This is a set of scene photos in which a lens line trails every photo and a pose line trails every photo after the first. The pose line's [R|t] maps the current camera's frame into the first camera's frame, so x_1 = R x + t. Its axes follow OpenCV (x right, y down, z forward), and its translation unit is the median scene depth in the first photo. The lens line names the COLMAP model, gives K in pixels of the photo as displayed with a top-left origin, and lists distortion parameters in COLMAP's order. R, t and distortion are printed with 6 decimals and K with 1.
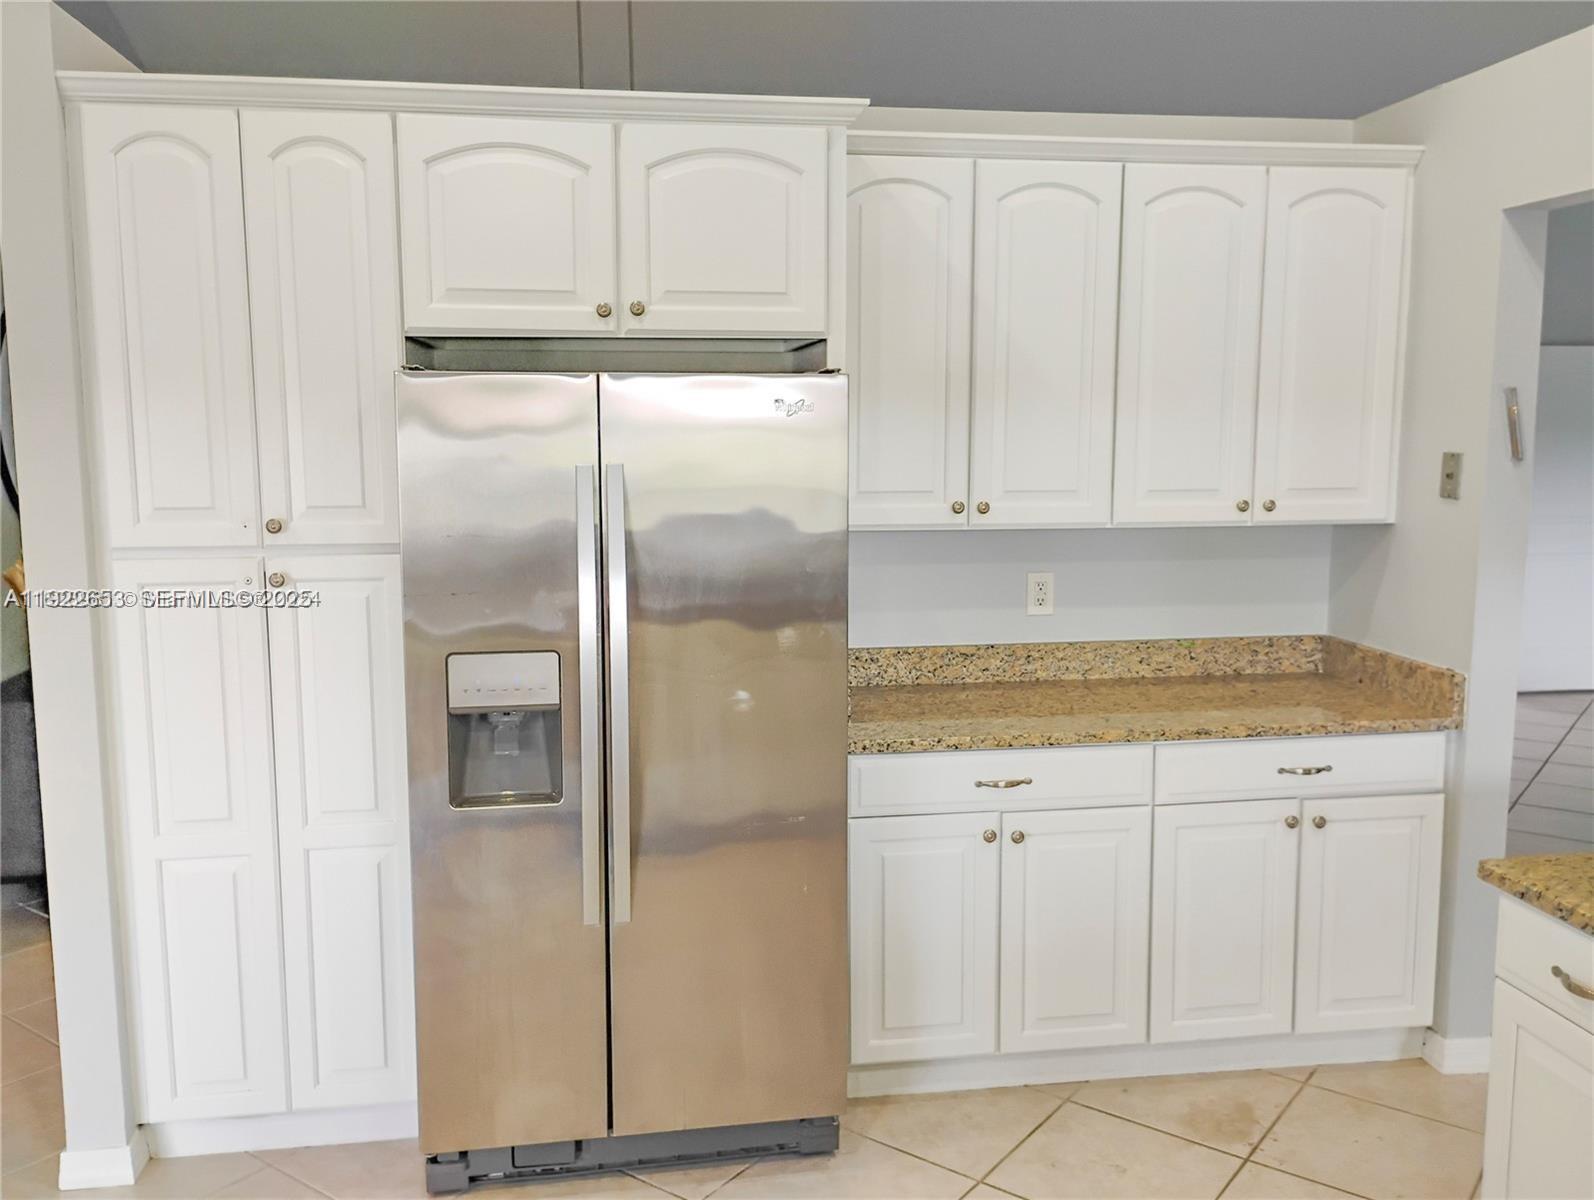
lens RADIAL K [[1357.8, 0, 797.0], [0, 1357.8, 594.4], [0, 0, 1]] dist [0.045651, -0.050065]
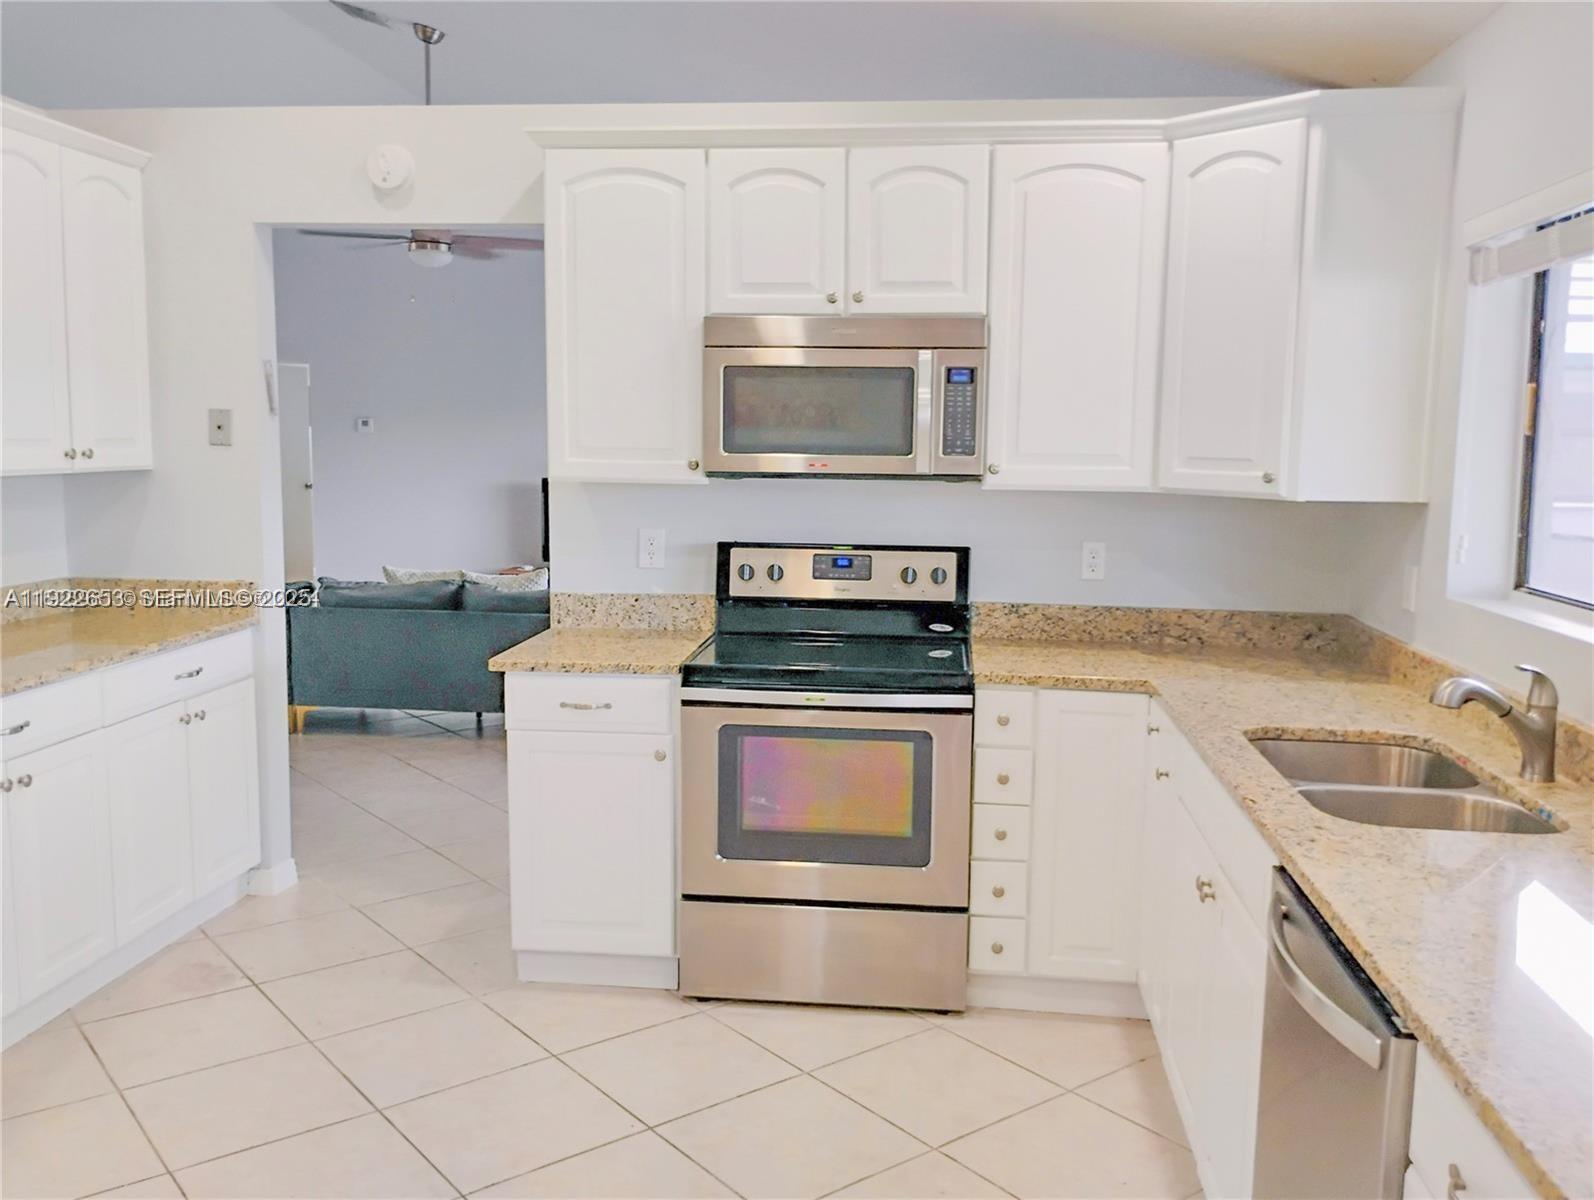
lens RADIAL K [[1357.8, 0, 796.7], [0, 1357.8, 590.2], [0, 0, 1]] dist [0.045651, -0.050065]
pose [[0.266751, -0.105666, 0.957955, -0.598945], [0.112349, 0.990604, 0.077982, 0.023327], [-0.957195, 0.086824, 0.276116, 0.159155]]
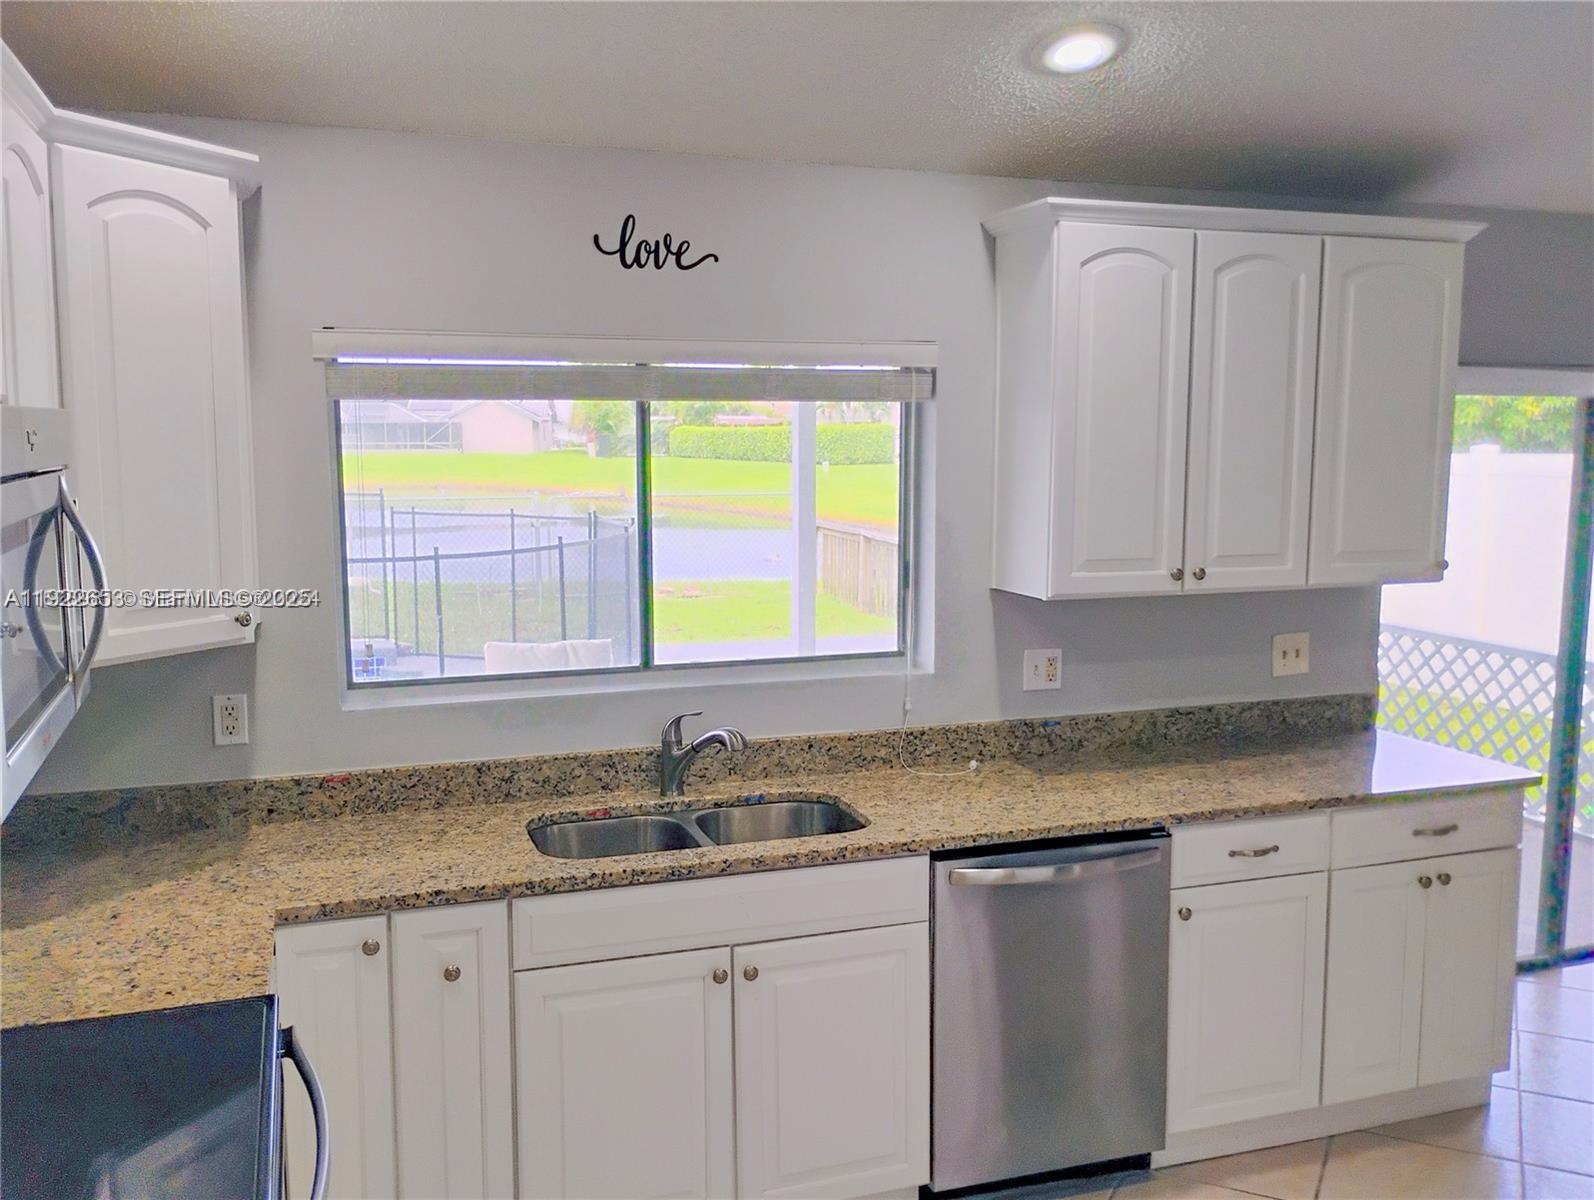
lens RADIAL K [[1357.8, 0, 802.6], [0, 1357.8, 614.2], [0, 0, 1]] dist [0.045651, -0.050065]
pose [[-0.984559, 0.023622, -0.173451, 0.264984], [-0.021599, 0.966888, 0.254284, -0.152989], [0.173715, 0.254104, -0.951448, 0.904593]]
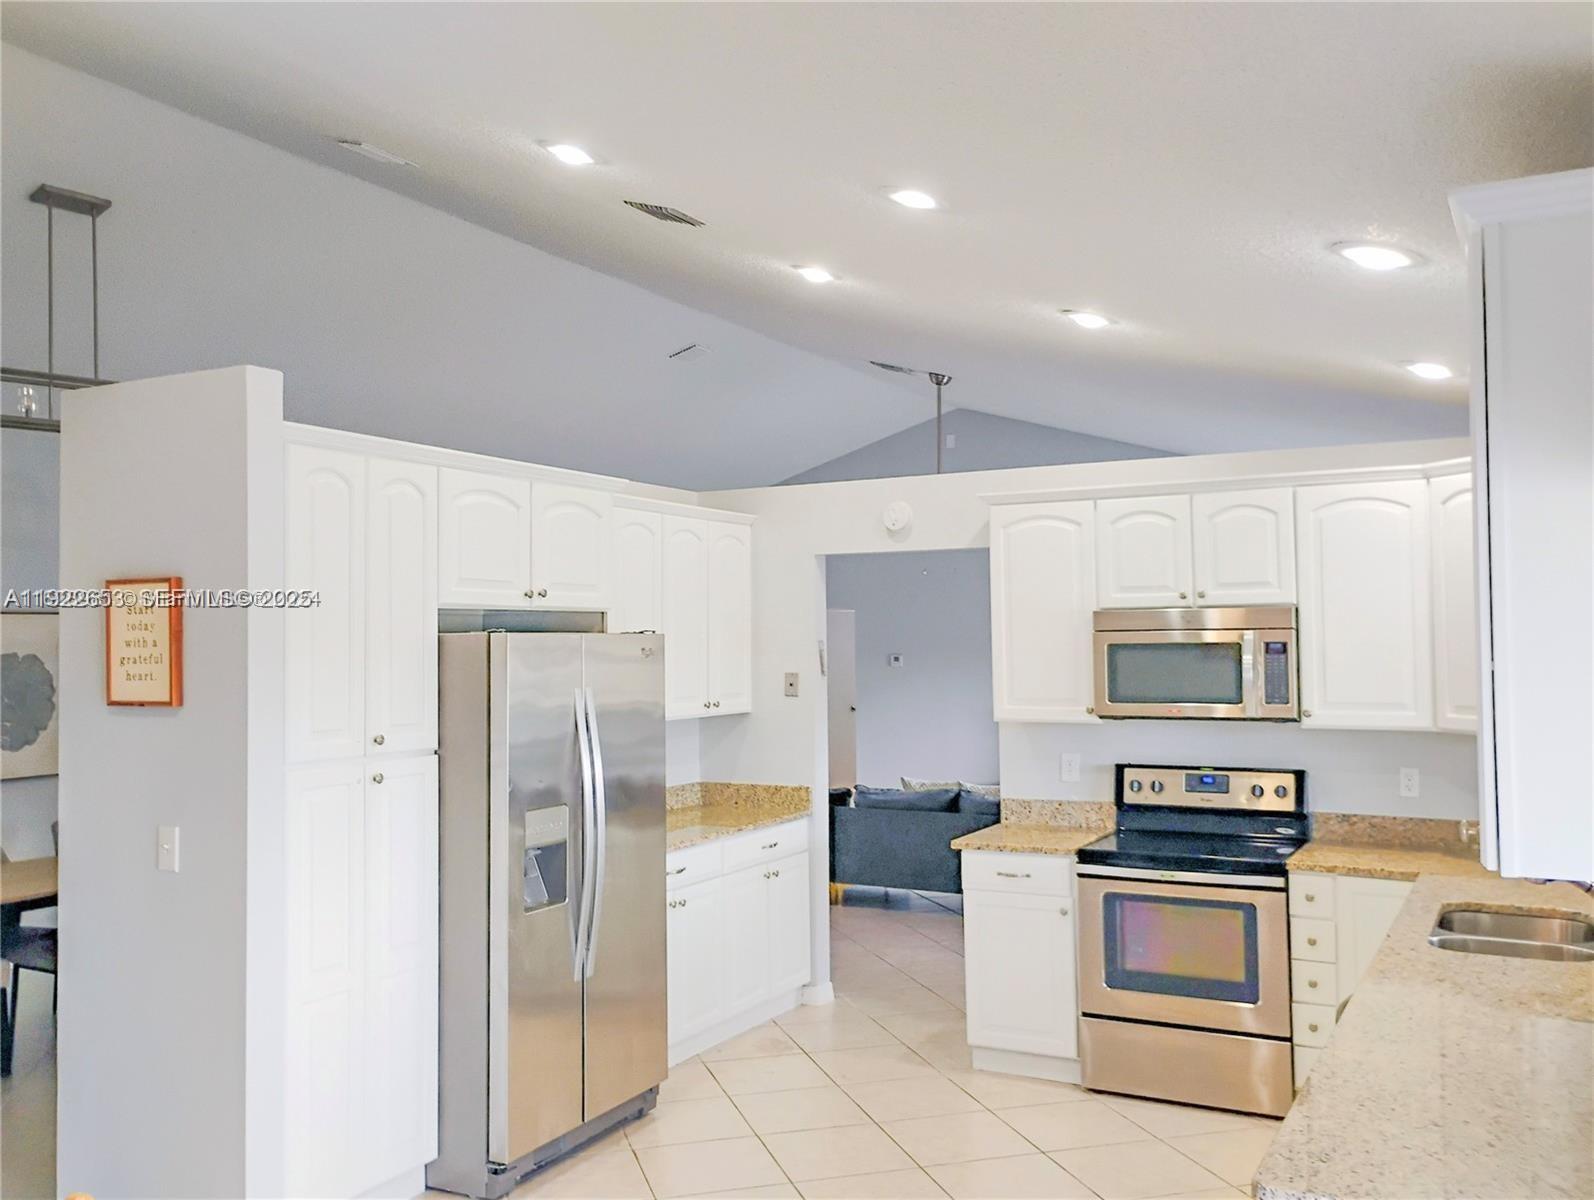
lens RADIAL K [[1357.8, 0, 805.5], [0, 1357.8, 594.2], [0, 0, 1]] dist [0.045651, -0.050065]
pose [[0.606791, 0.025045, 0.794467, -1.036776], [0.112346, 0.986767, -0.116914, 0.013643], [-0.786882, 0.160198, 0.595948, -0.179436]]
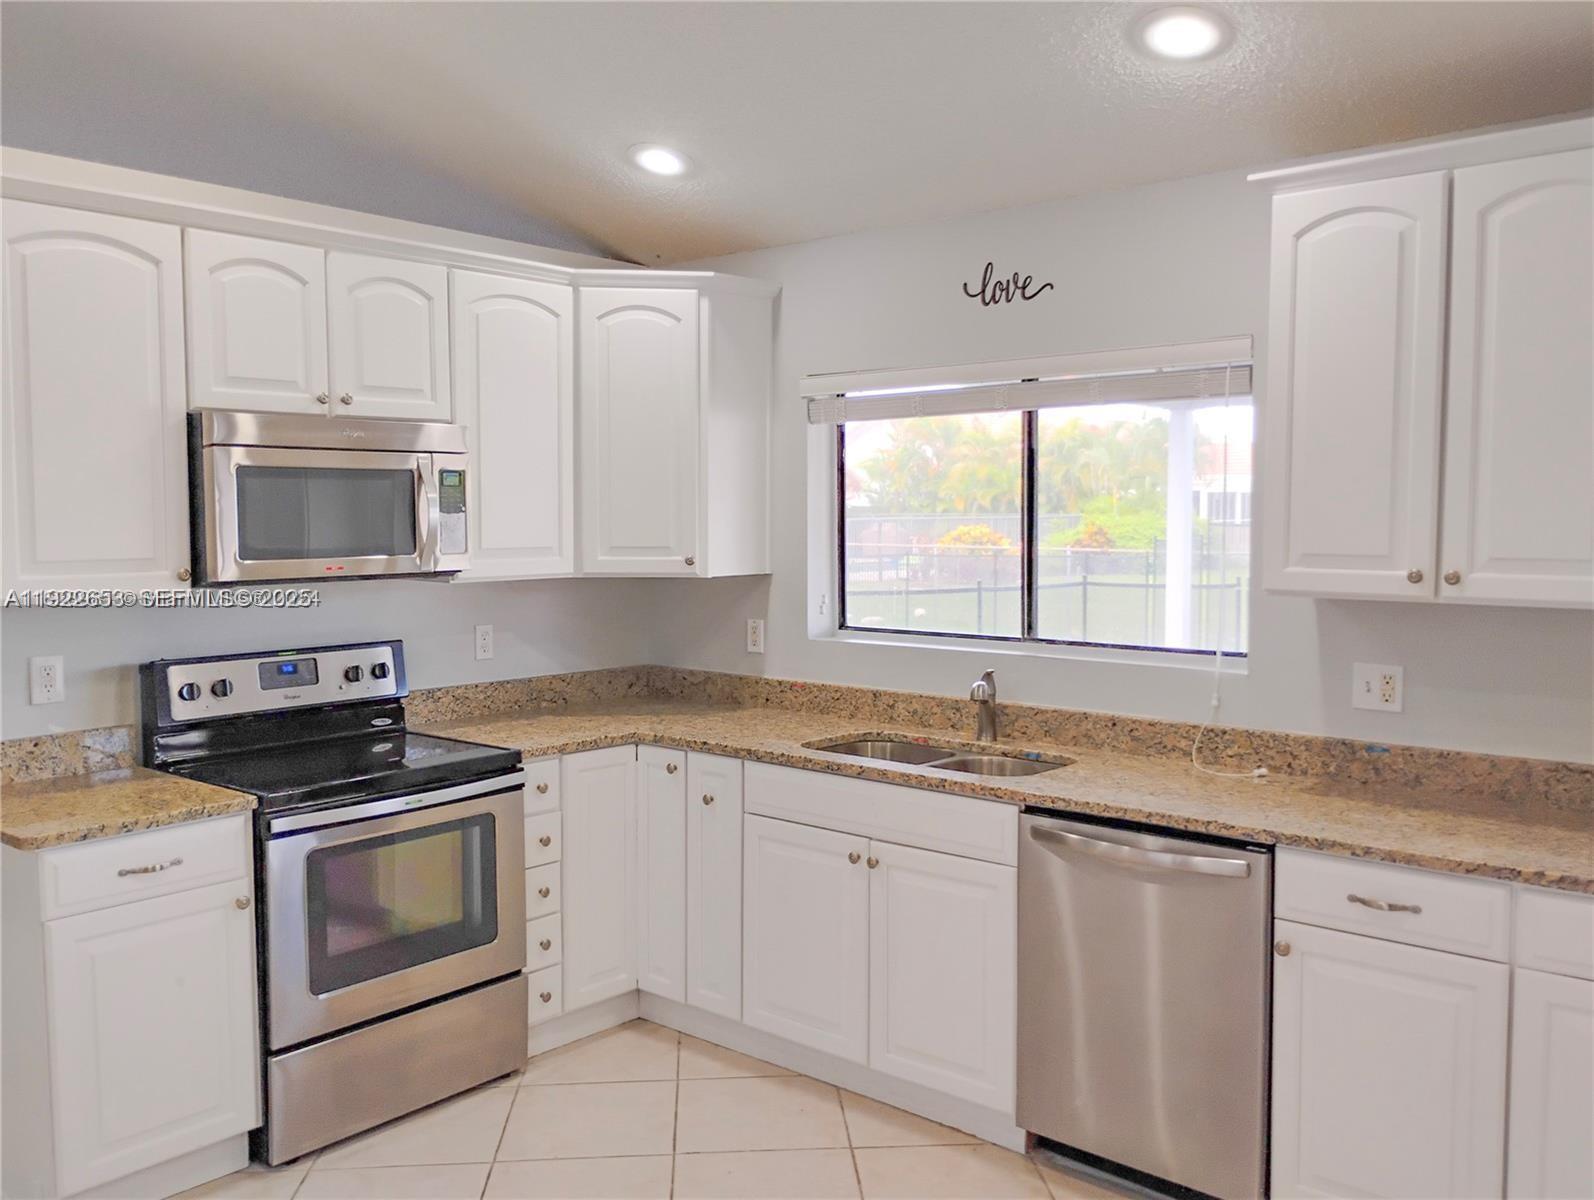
lens RADIAL K [[1357.8, 0, 792.2], [0, 1357.8, 591.3], [0, 0, 1]] dist [0.045651, -0.050065]
pose [[-0.640935, -0.043677, 0.766351, -0.586484], [0.103847, 0.984267, 0.142949, -0.084916], [-0.760538, 0.171204, -0.626316, 0.820788]]
